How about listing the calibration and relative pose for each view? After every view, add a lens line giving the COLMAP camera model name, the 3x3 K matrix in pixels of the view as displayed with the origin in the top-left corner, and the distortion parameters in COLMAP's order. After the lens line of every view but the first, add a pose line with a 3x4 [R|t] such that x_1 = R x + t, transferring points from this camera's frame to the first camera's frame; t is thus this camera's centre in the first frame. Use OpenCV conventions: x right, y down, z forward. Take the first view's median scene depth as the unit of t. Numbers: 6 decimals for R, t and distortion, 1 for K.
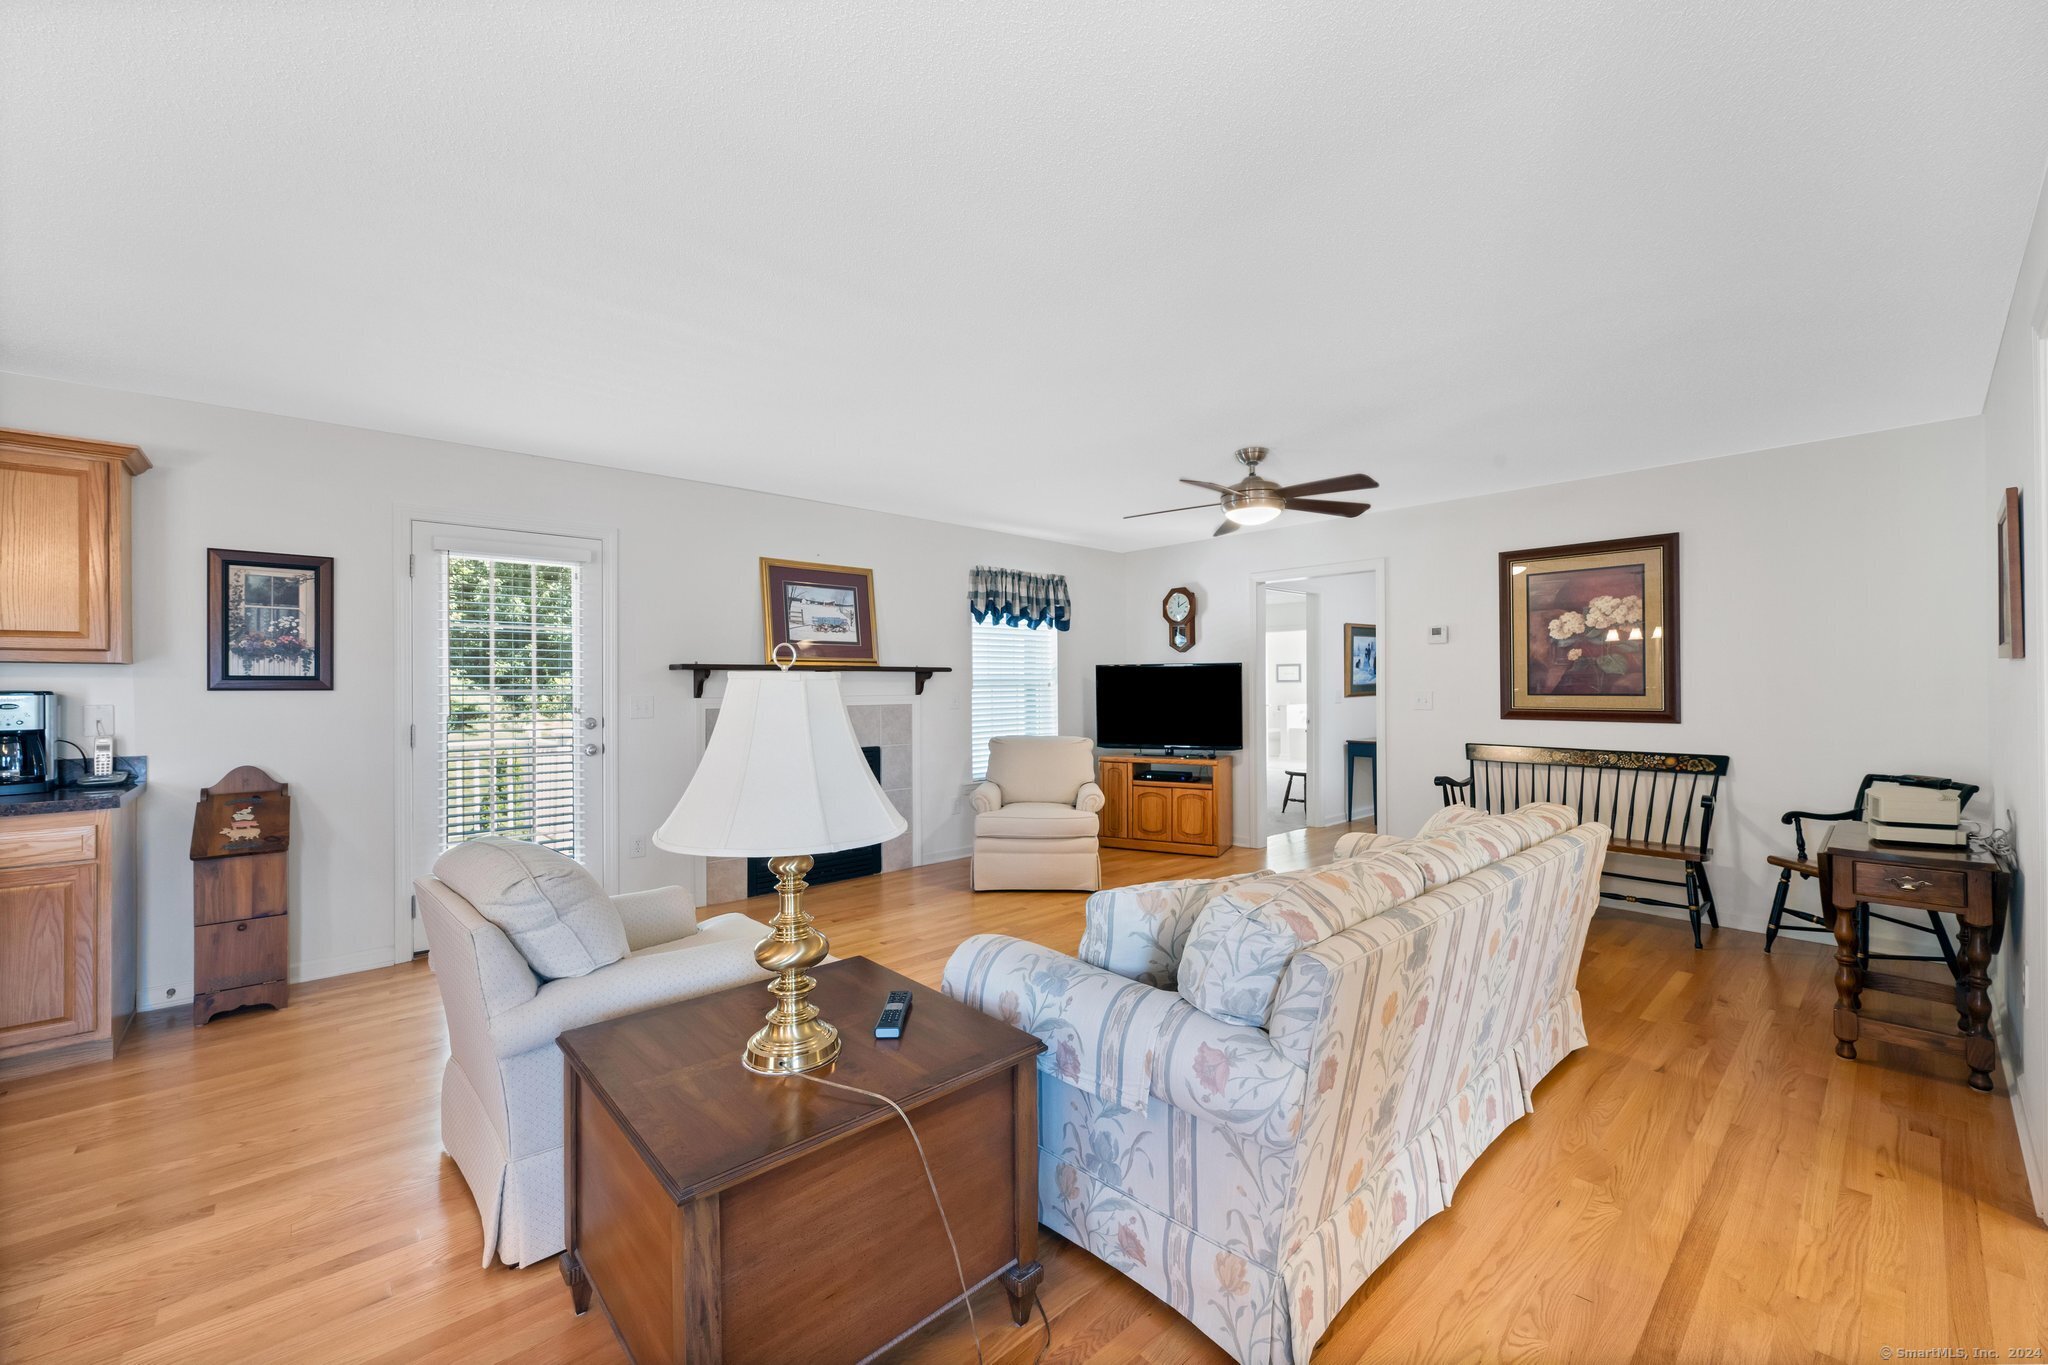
lens RADIAL K [[795.6, 0, 1009.0], [0, 795.6, 681.4], [0, 0, 1]] dist [-0.002830, 0.000145]
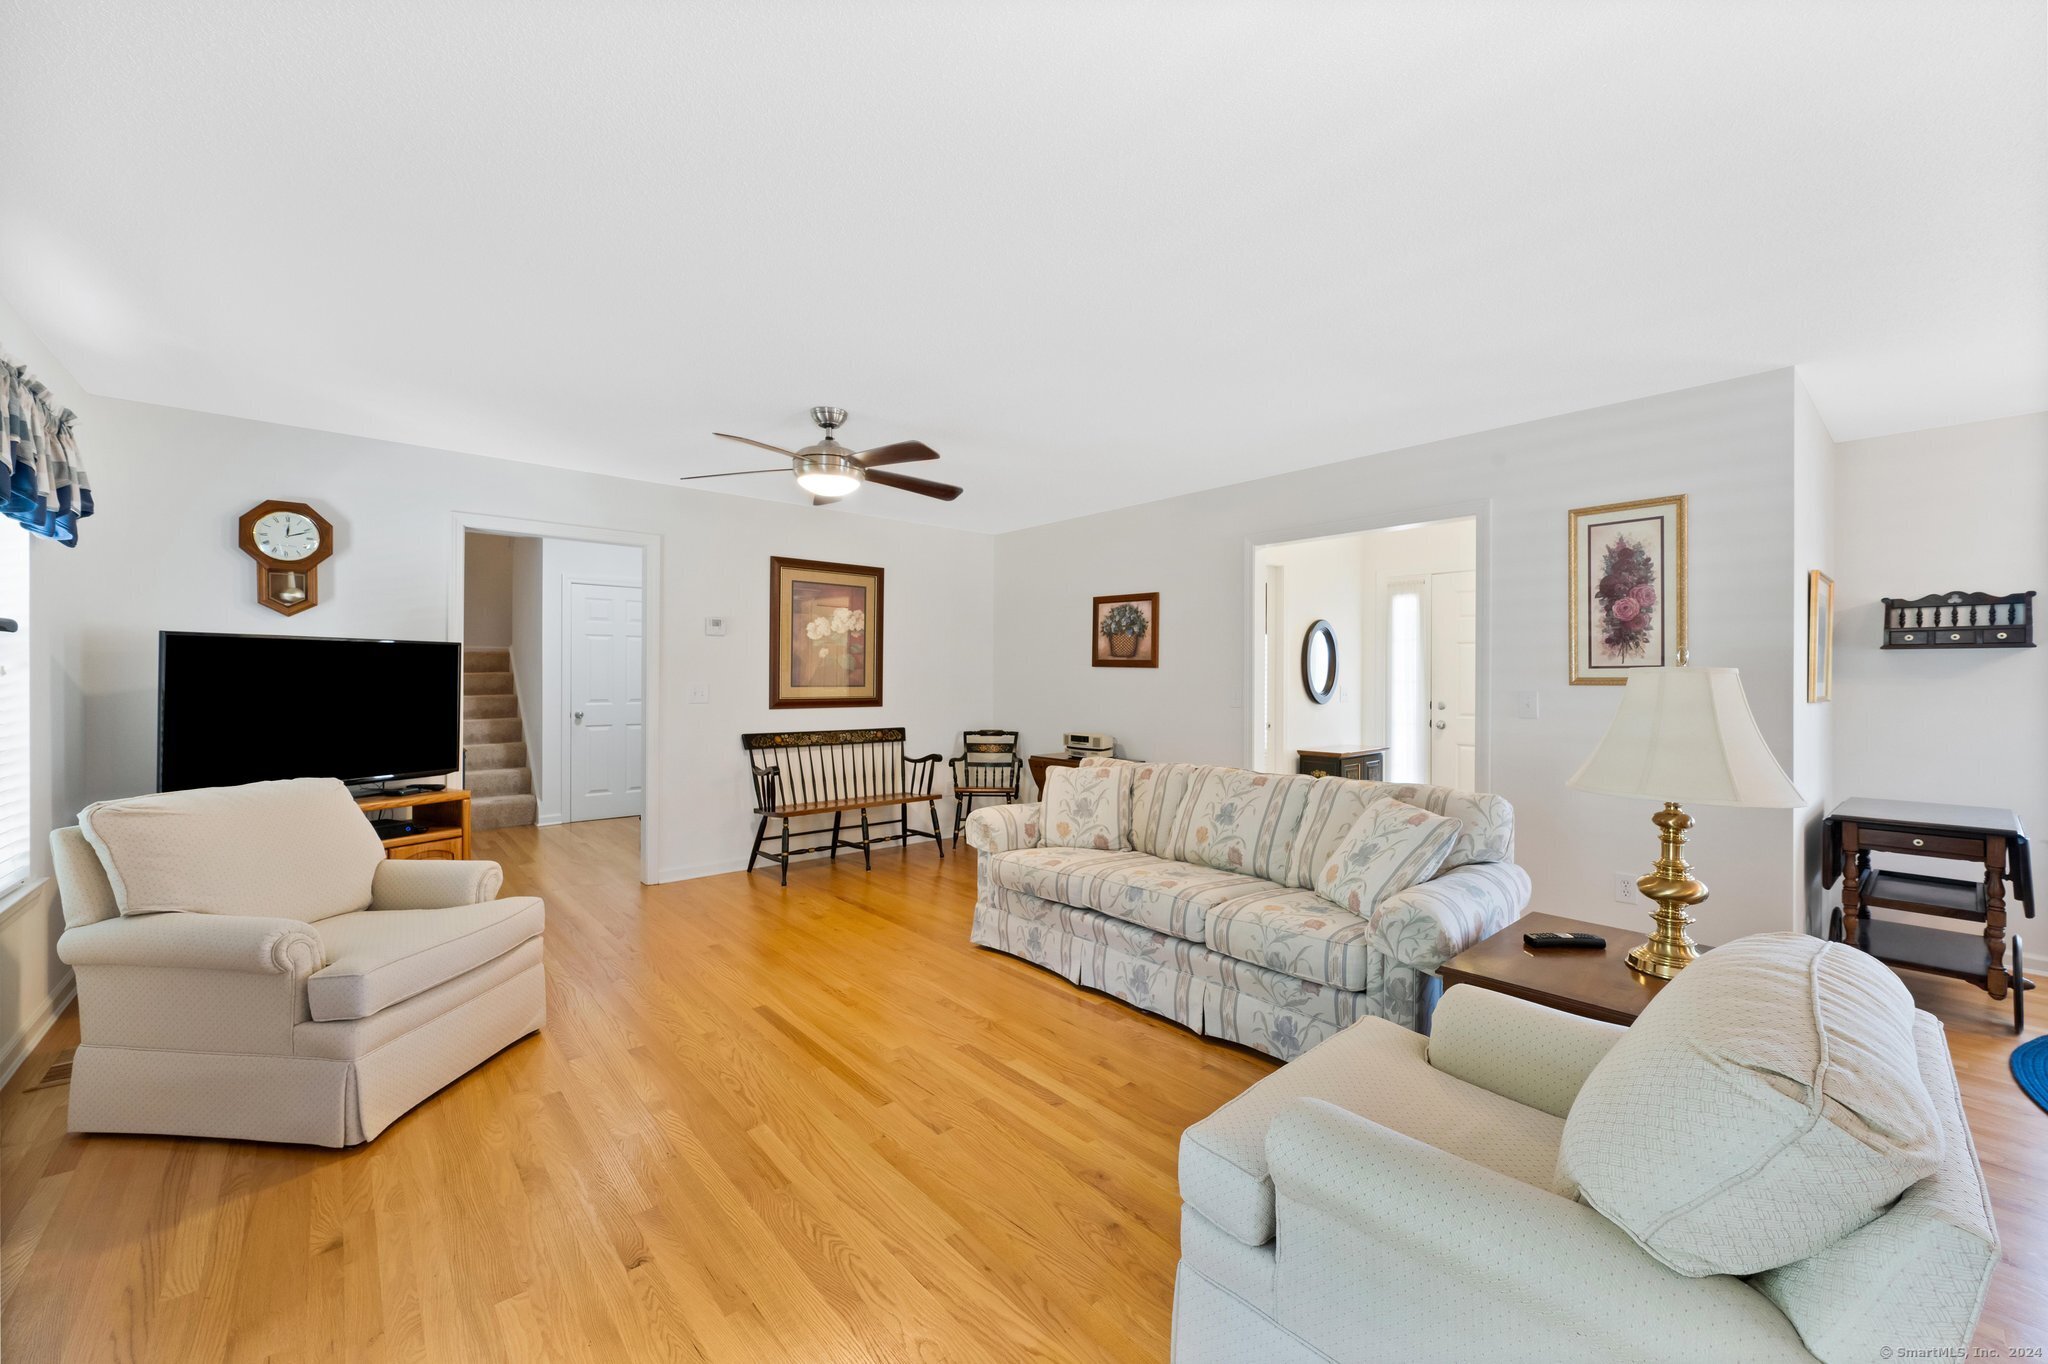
lens RADIAL K [[799.9, 0, 1059.6], [0, 799.9, 680.8], [0, 0, 1]] dist [-0.000490, -0.000023]
pose [[-0.013203, 0.000514, 0.999913, -0.676081], [-0.009892, 0.999951, -0.000645, 0.007546], [-0.999864, -0.009900, -0.013197, 0.864448]]
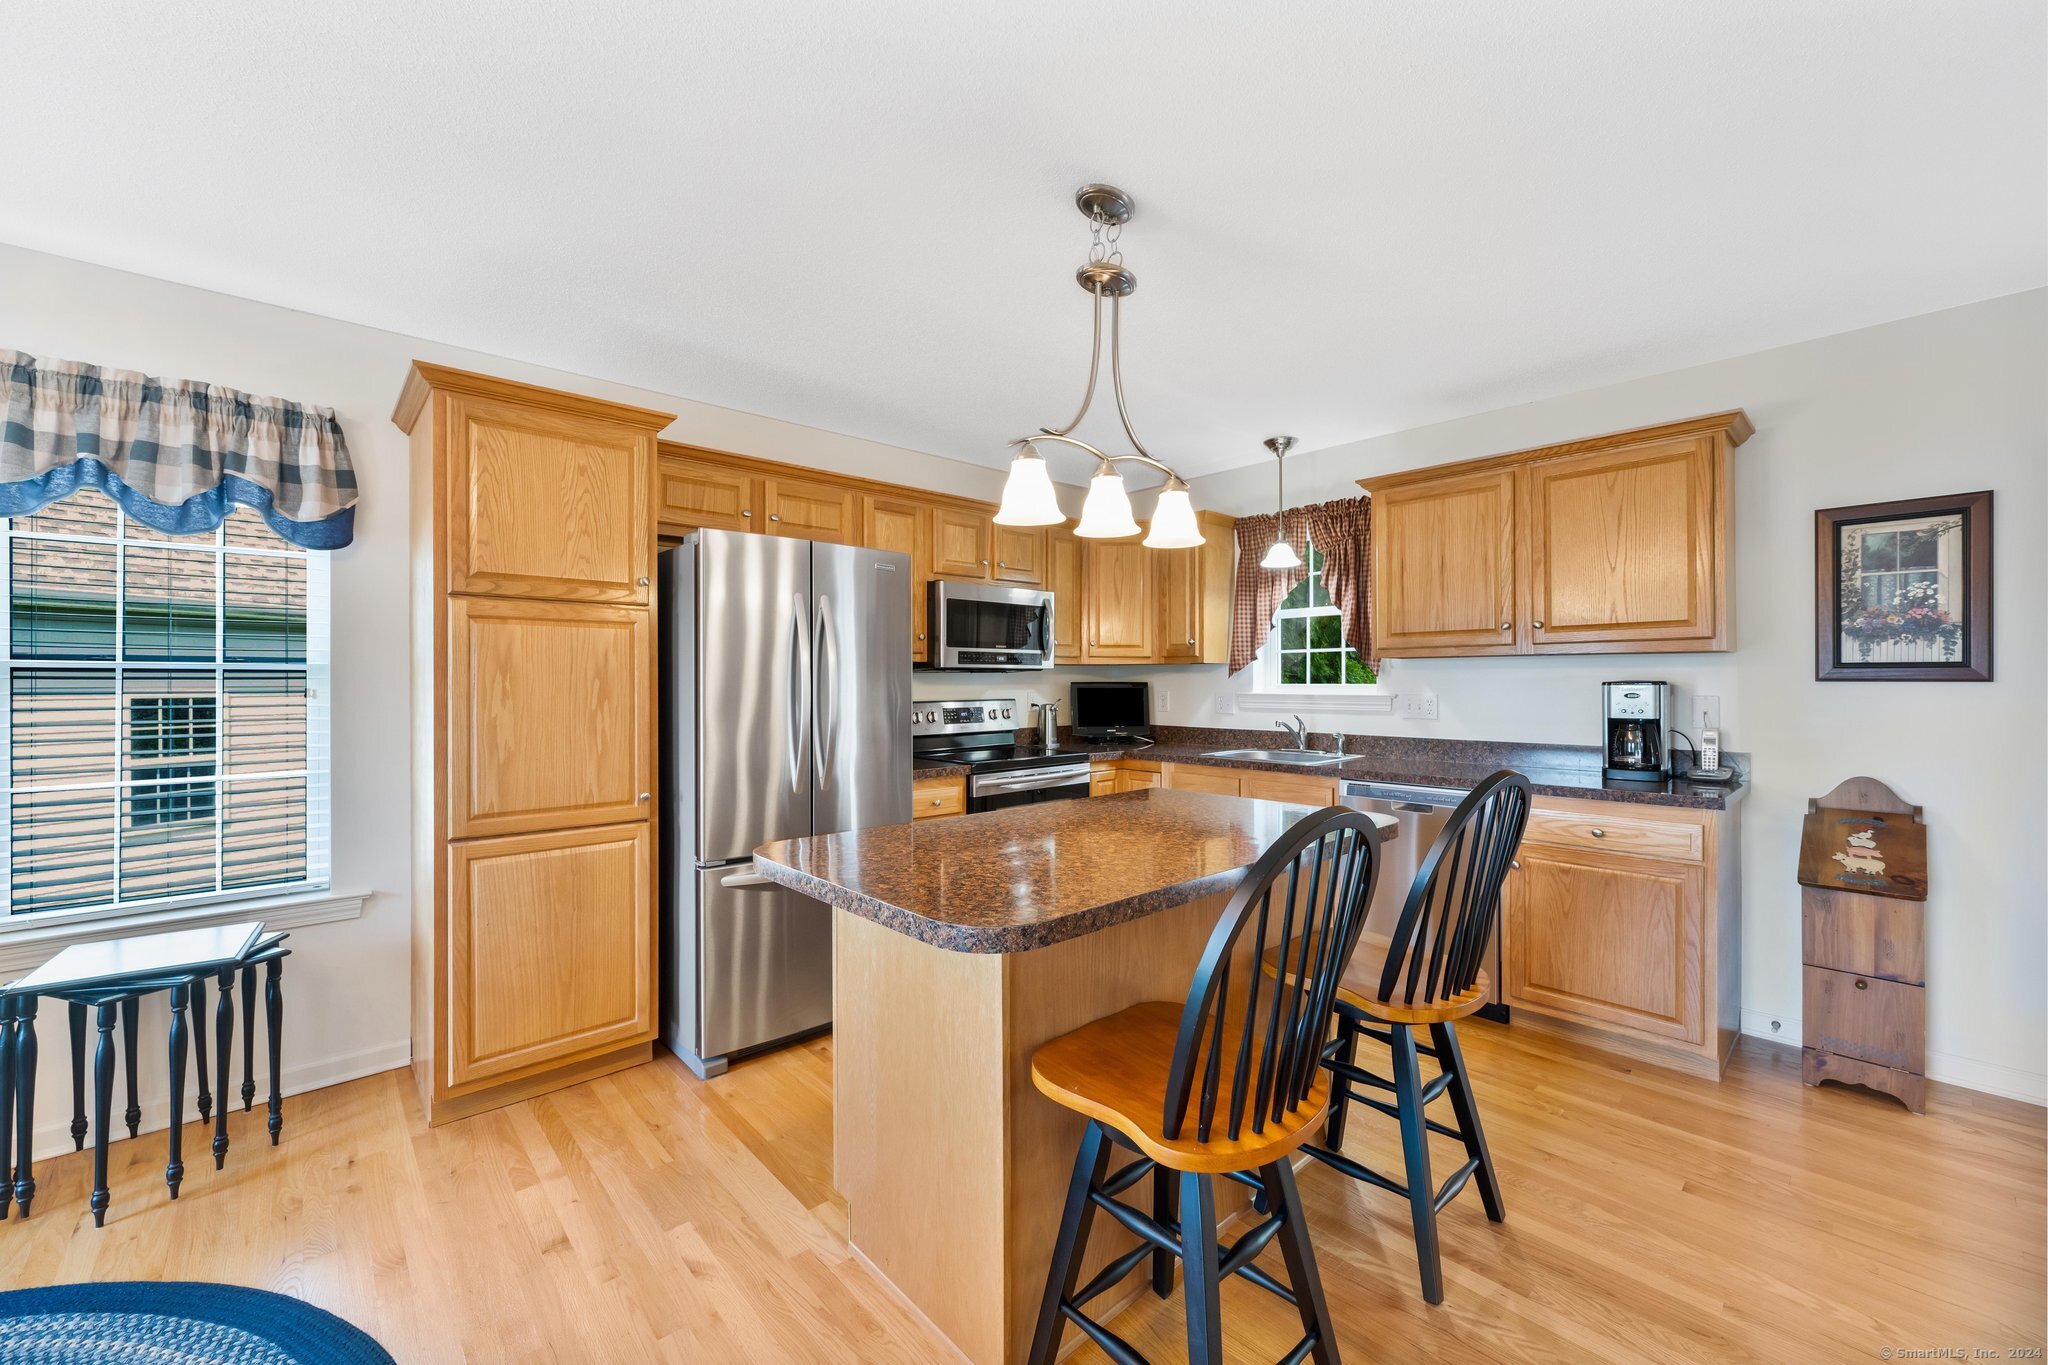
lens RADIAL K [[799.9, 0, 1059.6], [0, 799.9, 681.3], [0, 0, 1]] dist [-0.000490, -0.000023]
pose [[0.035811, 0.005100, -0.999346, -0.182493], [0.007467, 0.999958, 0.005371, 0.001091], [0.999331, -0.007654, 0.035771, 0.160956]]
